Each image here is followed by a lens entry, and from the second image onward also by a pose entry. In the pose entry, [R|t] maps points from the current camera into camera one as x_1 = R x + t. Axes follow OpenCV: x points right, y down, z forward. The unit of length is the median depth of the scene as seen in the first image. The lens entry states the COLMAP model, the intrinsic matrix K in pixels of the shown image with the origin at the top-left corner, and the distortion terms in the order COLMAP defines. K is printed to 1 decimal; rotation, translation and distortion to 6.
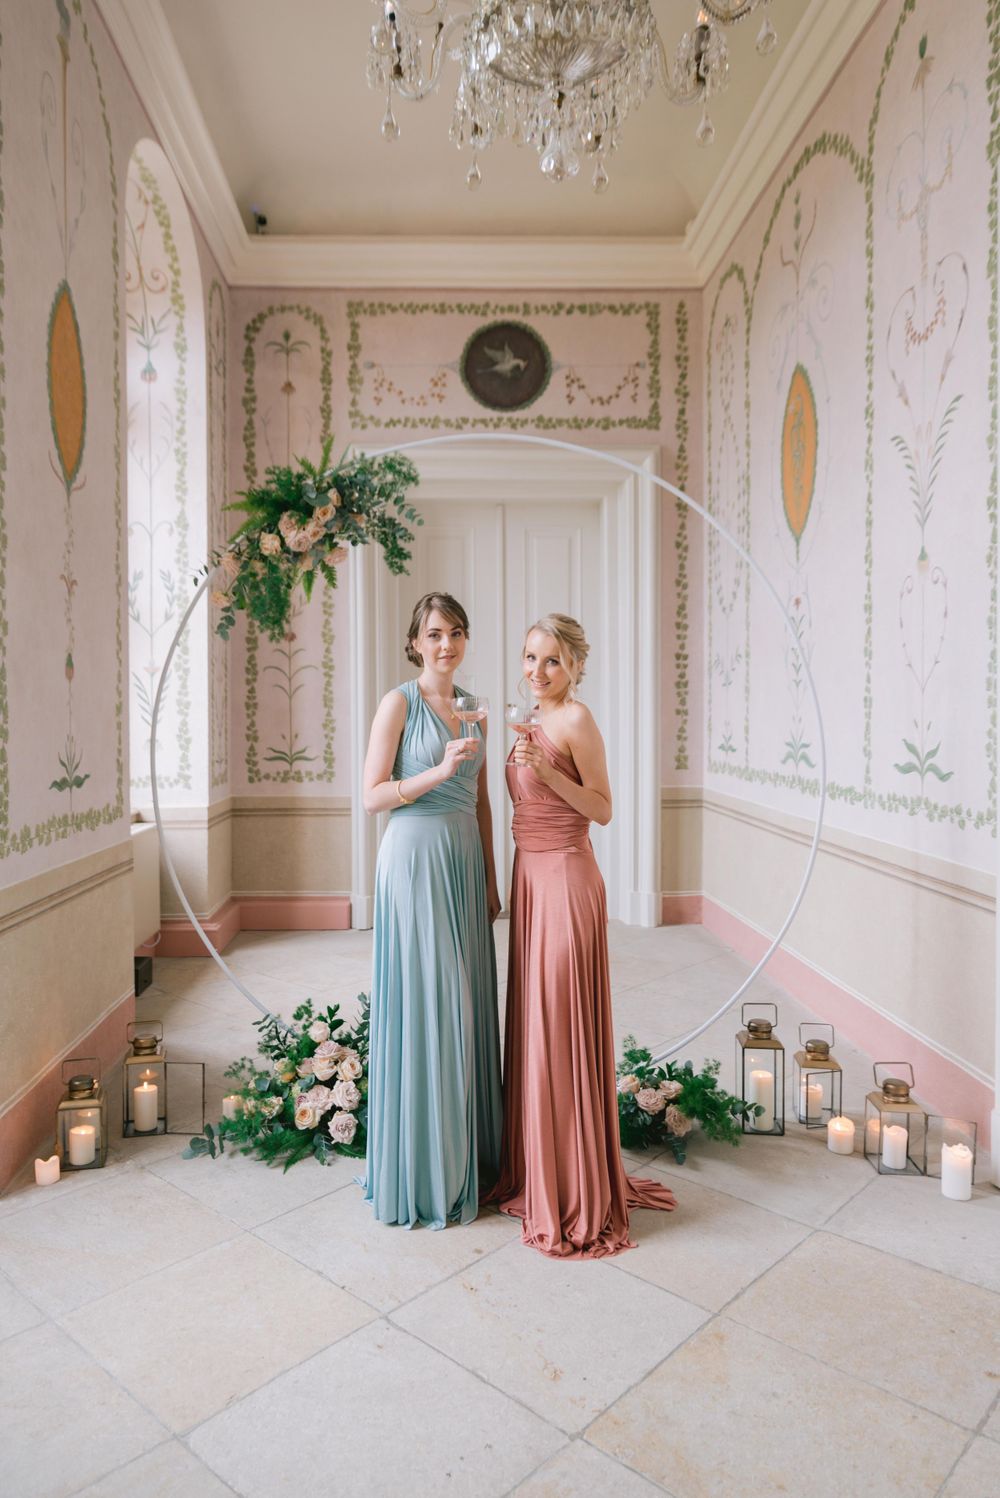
lens RADIAL K [[981.9, 0, 414.5], [0, 981.9, 723.4], [0, 0, 1]] dist [0.002403, 0.002428]
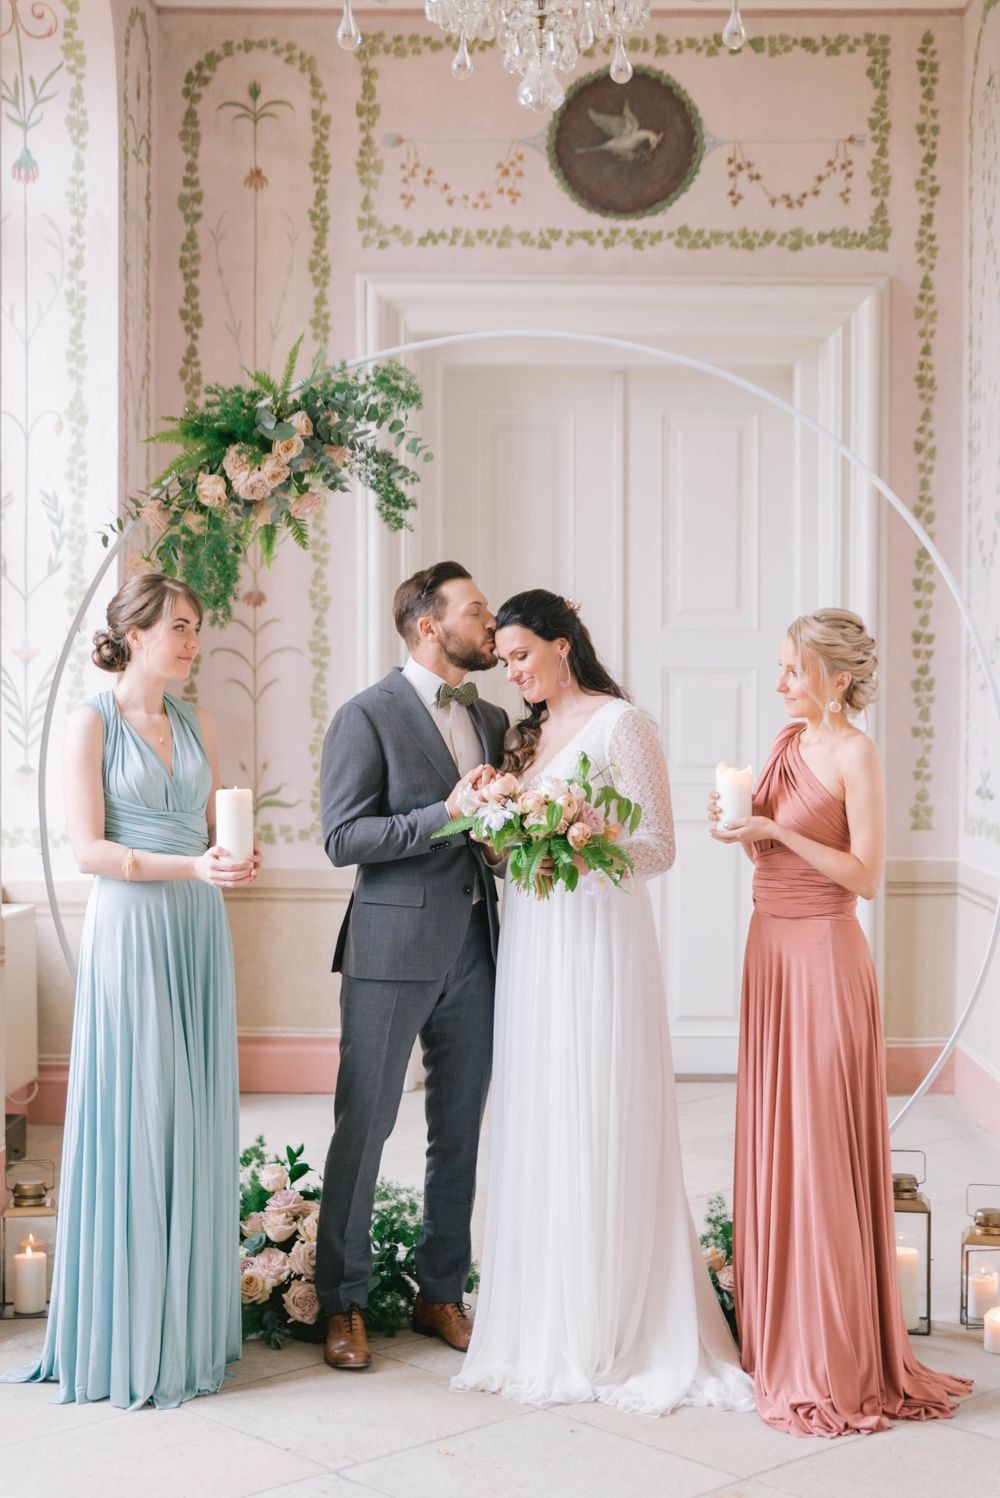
lens RADIAL K [[2134.0, 0, 510.7], [0, 2134.0, 770.0], [0, 0, 1]] dist [0.006240, -0.026539]
pose [[0.999735, 0.010471, -0.020482, 0.054986], [-0.010262, 0.999894, 0.010287, 0.000258], [0.020587, -0.010074, 0.999737, -0.287323]]
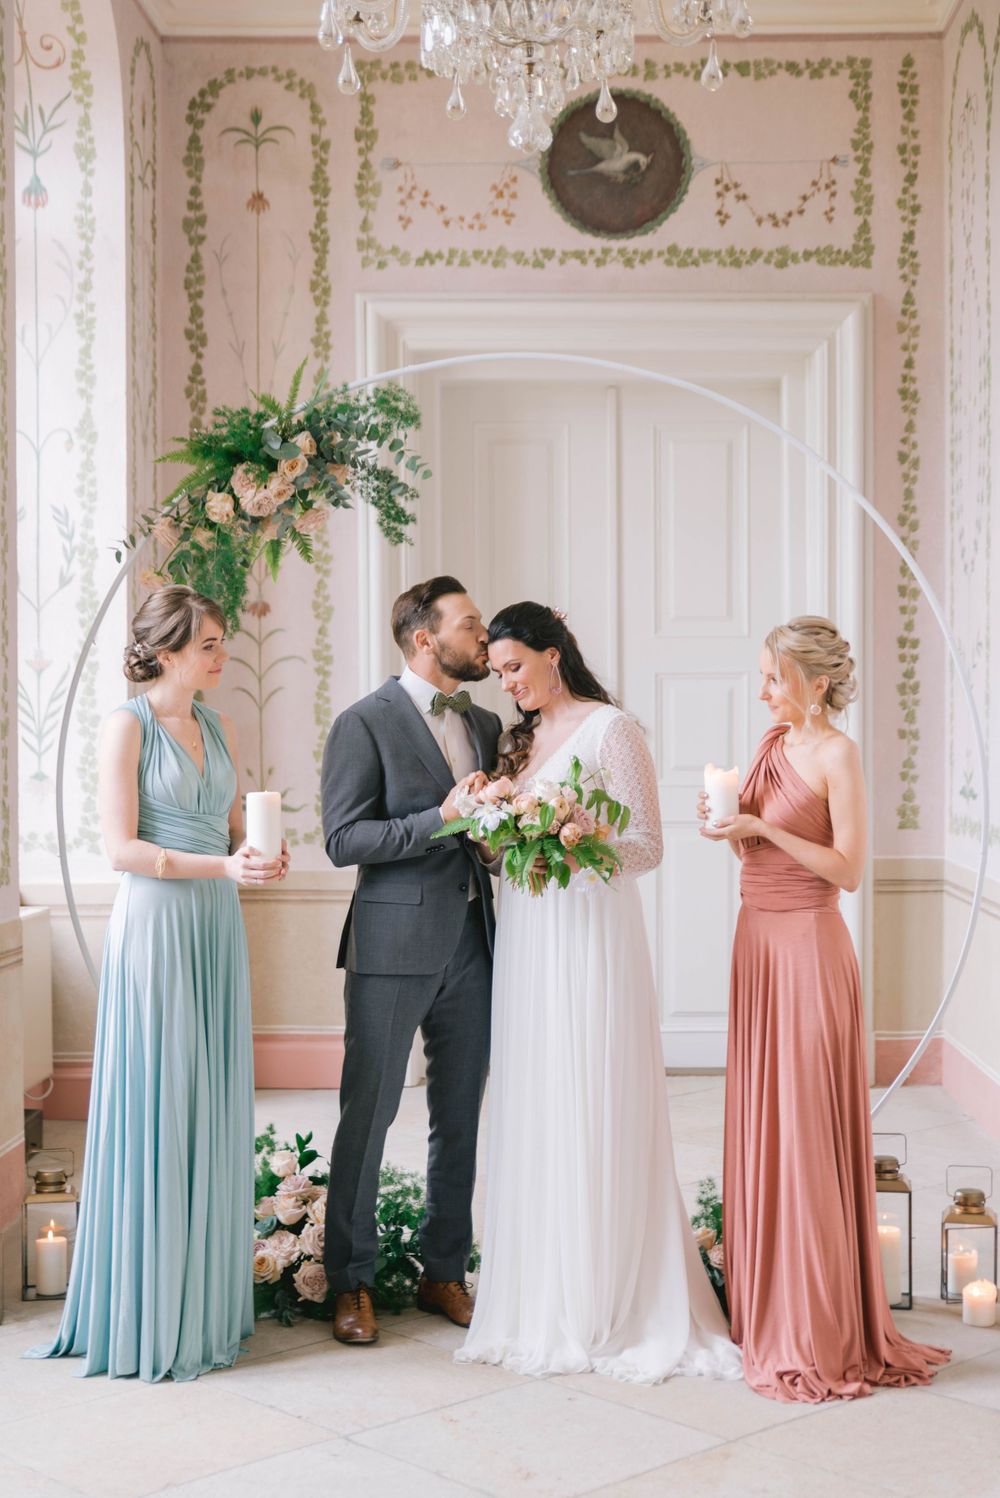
lens RADIAL K [[2130.0, 0, 514.9], [0, 2130.0, 768.1], [0, 0, 1]] dist [0.012732, -0.034380]
pose [[0.999813, 0.003354, -0.019052, 0.057524], [-0.003221, 0.999970, 0.006989, 0.000829], [0.019074, -0.006926, 0.999794, -0.324980]]
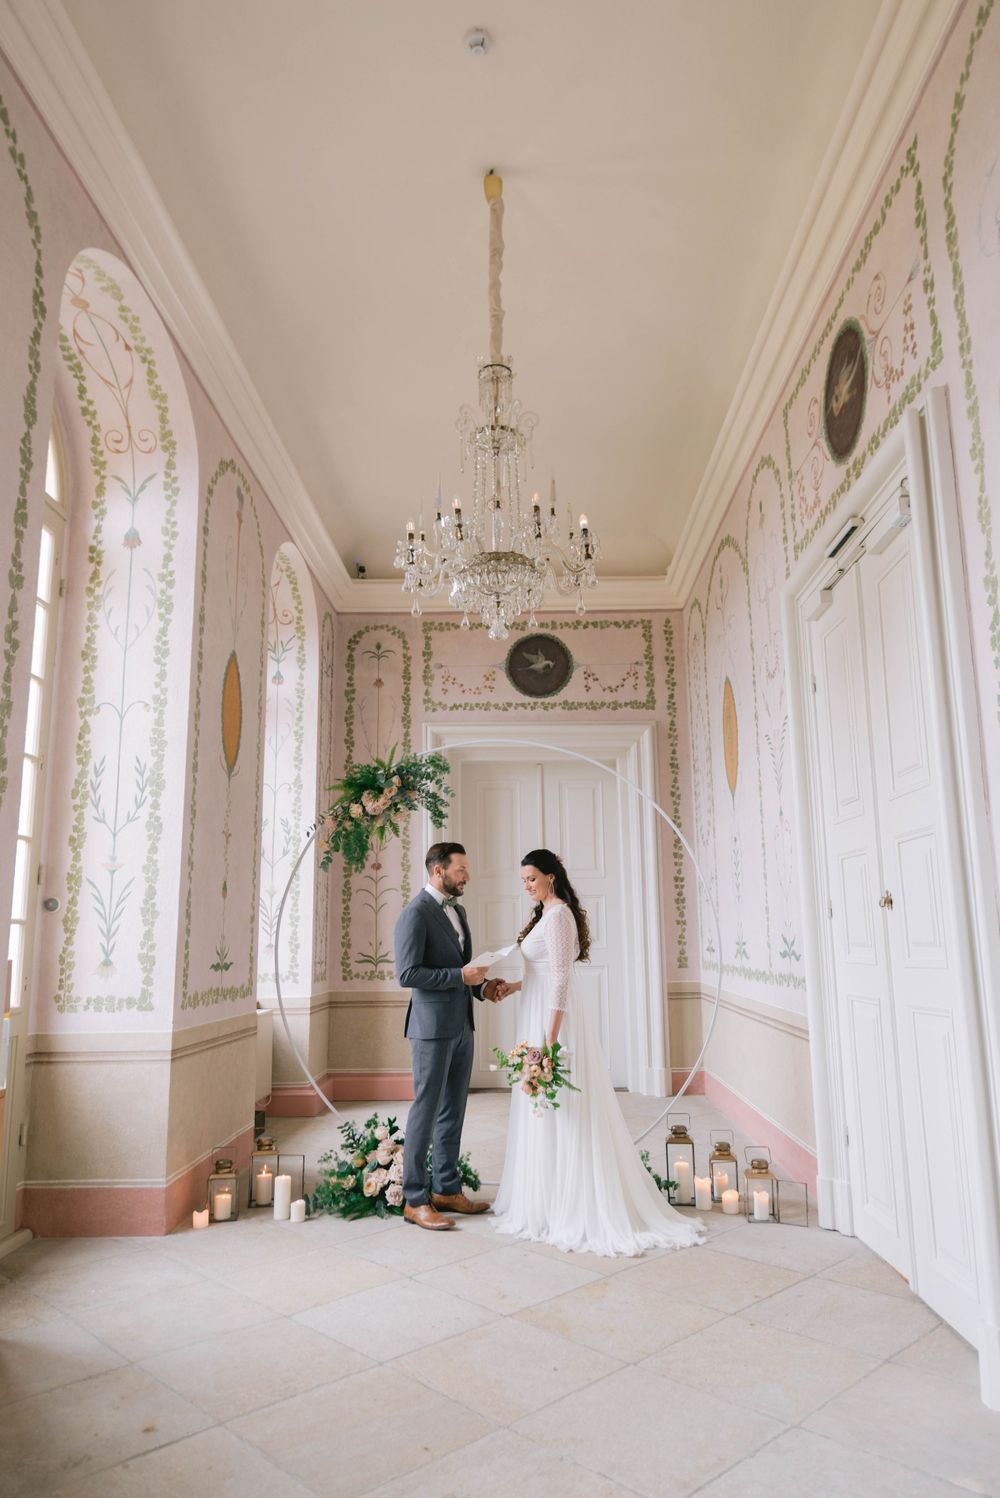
lens RADIAL K [[968.0, 0, 509.1], [0, 968.0, 767.1], [0, 0, 1]] dist [-0.000801, 0.000944]
pose [[0.999937, -0.008762, -0.006951, 0.059913], [0.007345, 0.983139, -0.182713, 0.018948], [0.008435, 0.182651, 0.983142, -0.293652]]
